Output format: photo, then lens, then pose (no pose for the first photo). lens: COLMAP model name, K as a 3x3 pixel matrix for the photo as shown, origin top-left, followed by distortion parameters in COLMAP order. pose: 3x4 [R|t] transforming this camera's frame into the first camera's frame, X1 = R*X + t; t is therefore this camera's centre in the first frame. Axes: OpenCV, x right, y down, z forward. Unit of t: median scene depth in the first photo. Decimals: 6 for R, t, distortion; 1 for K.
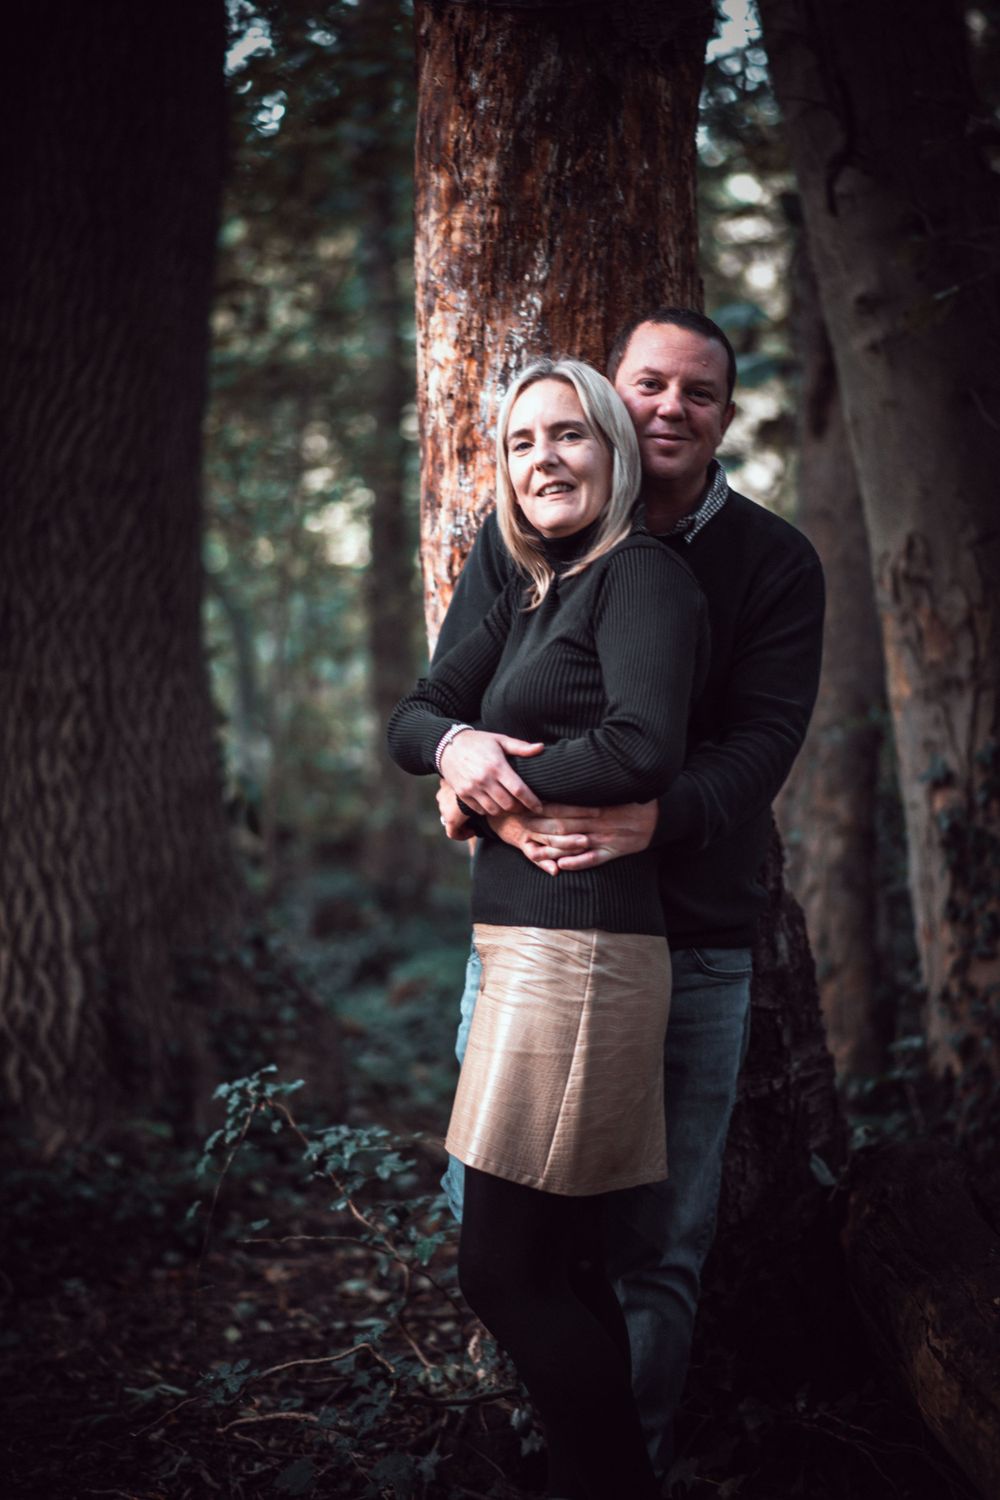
lens RADIAL K [[3399.7, 0, 500.3], [0, 3399.7, 749.4], [0, 0, 1]] dist [-0.028077, 0.686508]
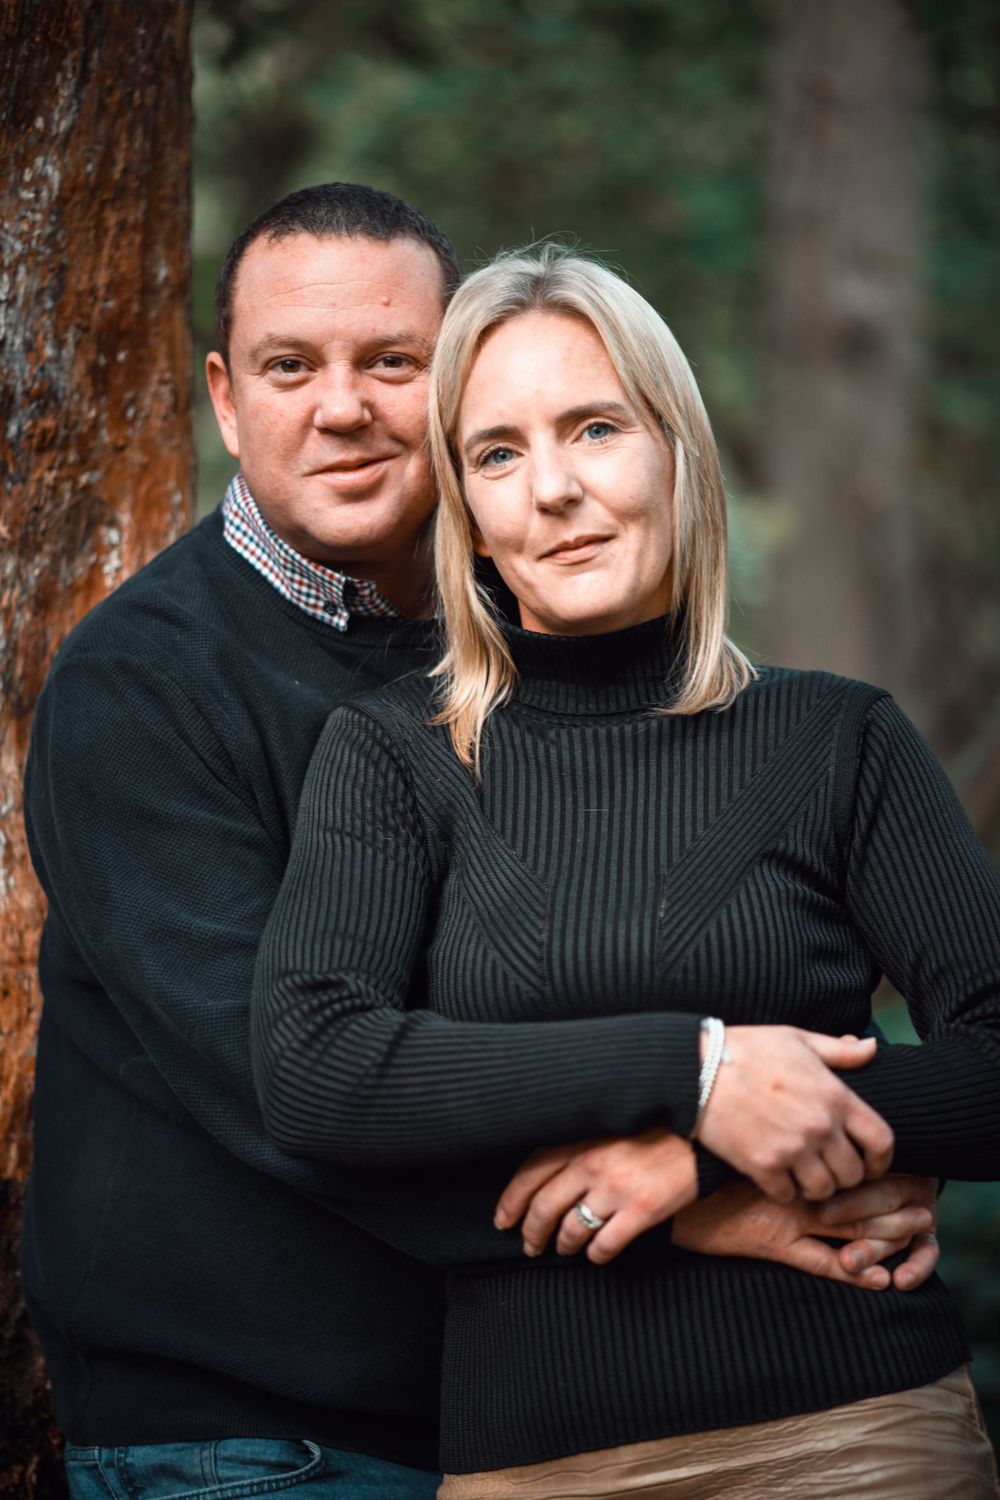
lens RADIAL K [[3399.7, 0, 500.3], [0, 3399.7, 749.4], [0, 0, 1]] dist [-0.028077, 0.686508]
pose [[0.489124, -0.015322, 0.872080, -0.380959], [0.059185, 0.998124, -0.015658, -0.033796], [-0.870204, 0.059273, 0.489113, 0.674995]]
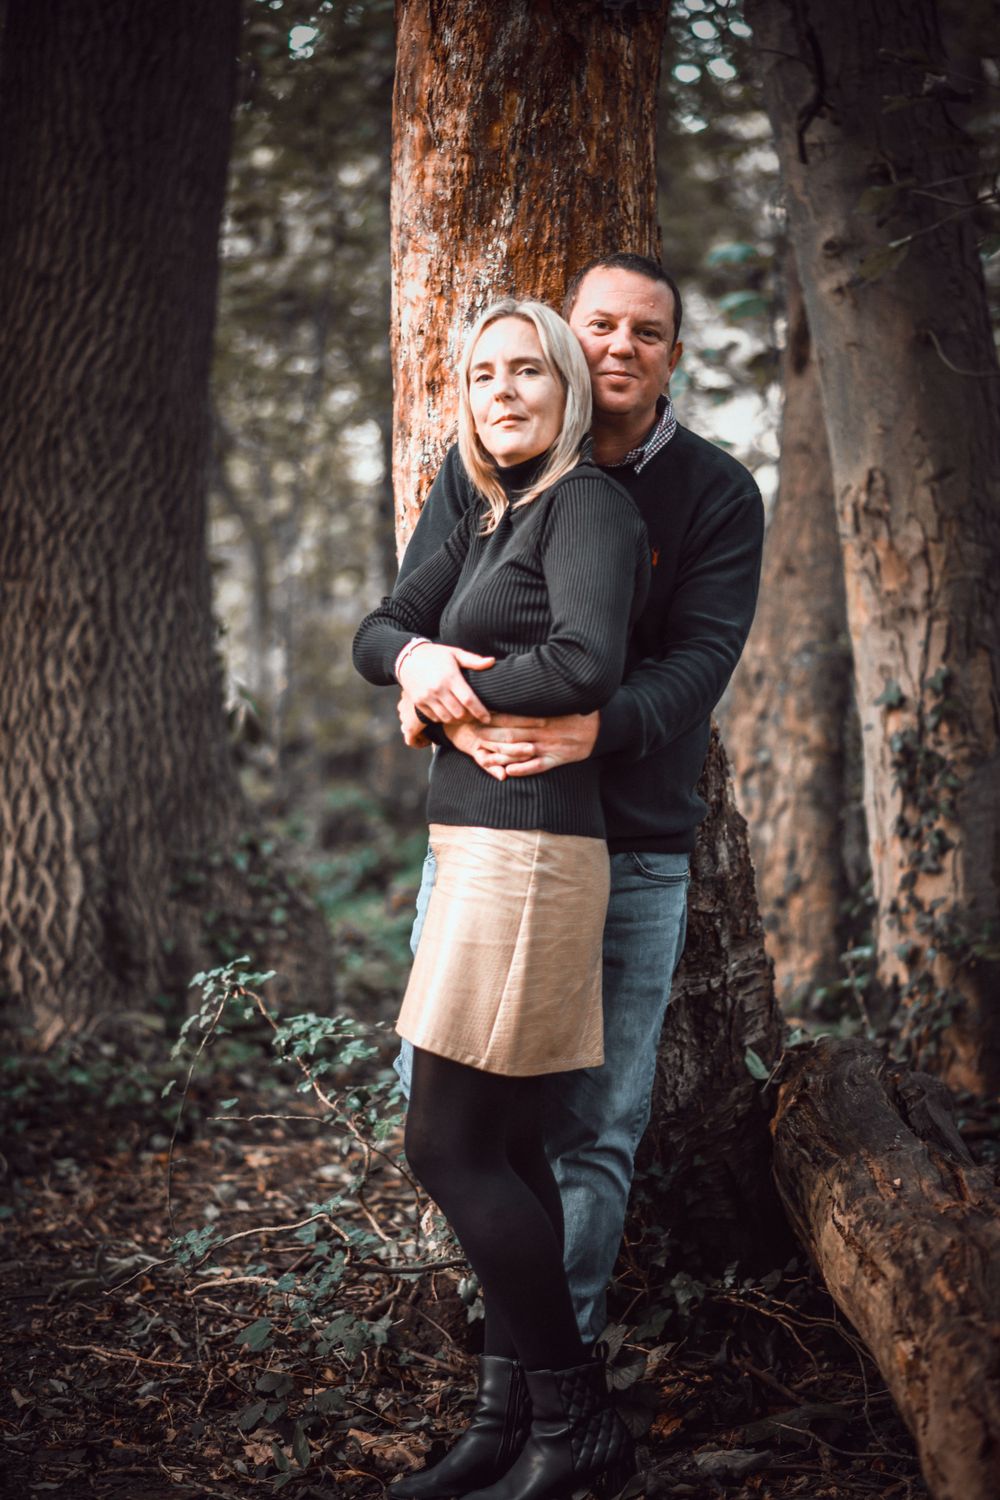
lens RADIAL K [[3399.7, 0, 500.3], [0, 3399.7, 749.4], [0, 0, 1]] dist [-0.028077, 0.686508]
pose [[0.999724, 0.021222, -0.010082, 0.023225], [-0.020987, 0.999517, 0.022935, 0.001985], [0.010564, -0.022717, 0.999686, -0.068064]]
